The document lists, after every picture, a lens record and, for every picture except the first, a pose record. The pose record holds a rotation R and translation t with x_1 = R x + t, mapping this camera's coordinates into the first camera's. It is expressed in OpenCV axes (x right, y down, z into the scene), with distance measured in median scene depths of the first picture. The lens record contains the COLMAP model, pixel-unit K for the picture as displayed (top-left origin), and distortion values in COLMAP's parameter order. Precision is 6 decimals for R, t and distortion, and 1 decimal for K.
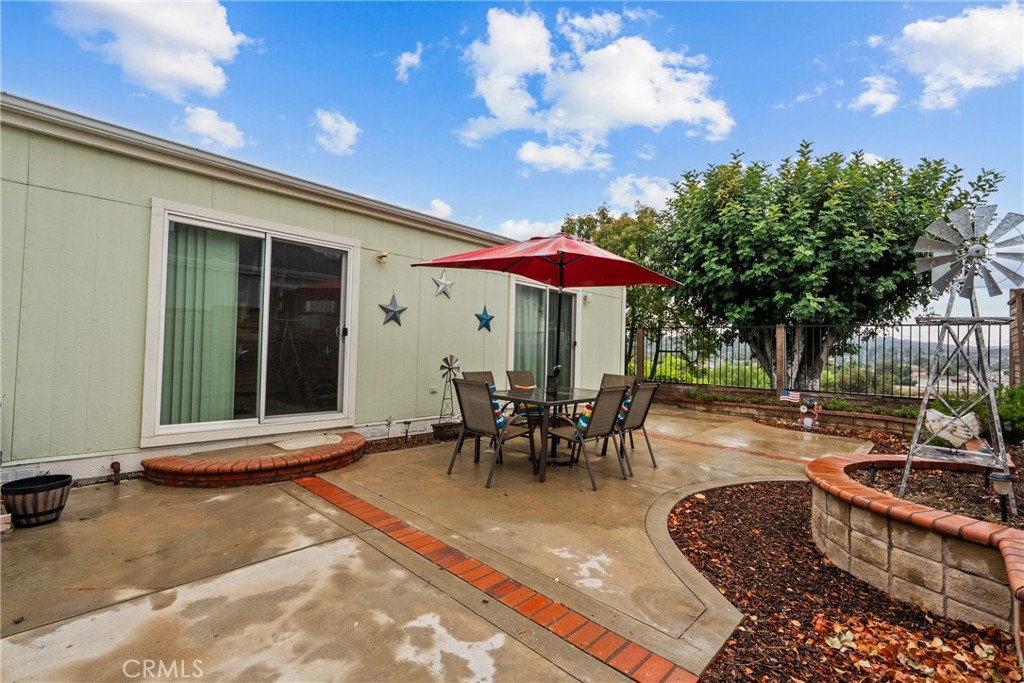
lens RADIAL K [[466.9, 0, 510.6], [0, 466.9, 343.9], [0, 0, 1]] dist [-0.003302, 0.001187]
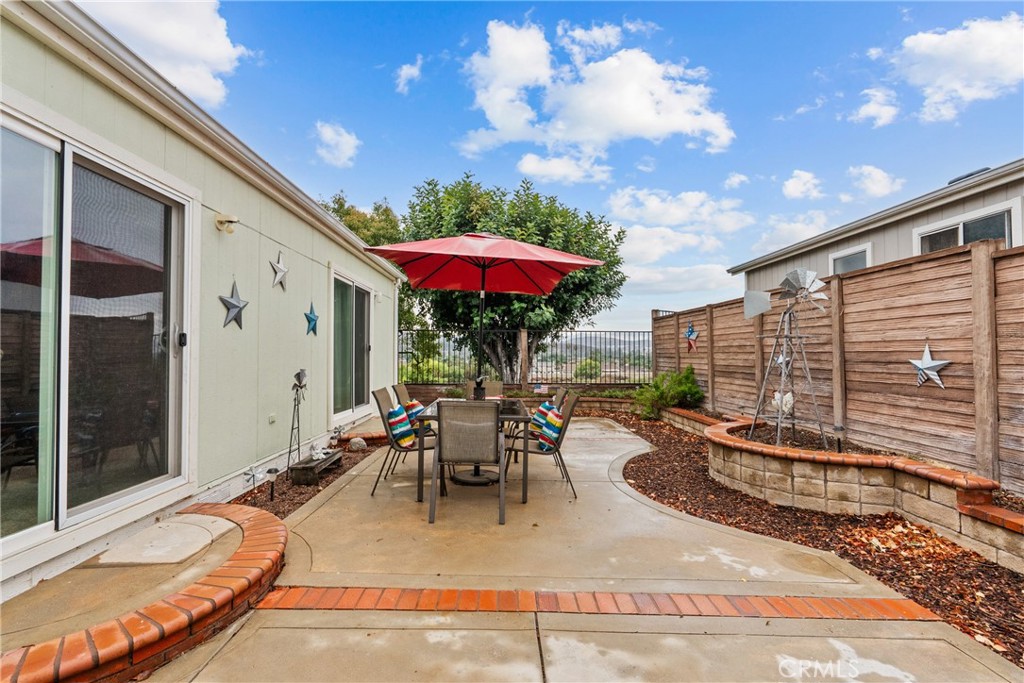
lens RADIAL K [[466.9, 0, 510.6], [0, 466.9, 343.9], [0, 0, 1]] dist [-0.003302, 0.001187]
pose [[0.714057, -0.009682, 0.700021, -0.909894], [0.005855, 0.999952, 0.007857, -0.043749], [-0.700063, -0.001512, 0.714079, 0.539449]]
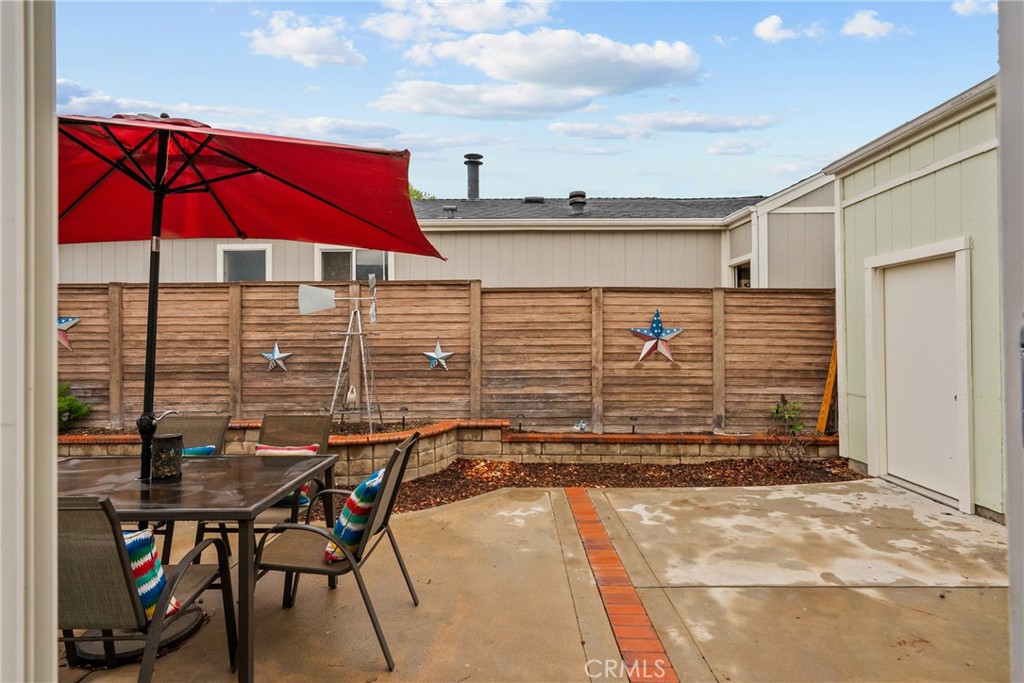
lens RADIAL K [[495.9, 0, 512.7], [0, 495.9, 333.2], [0, 0, 1]] dist [-0.000290, 0.000136]
pose [[-0.681310, -0.013881, 0.731863, -0.861279], [-0.021737, 0.999763, -0.001273, -0.065735], [-0.731672, -0.016776, -0.681450, 1.940182]]
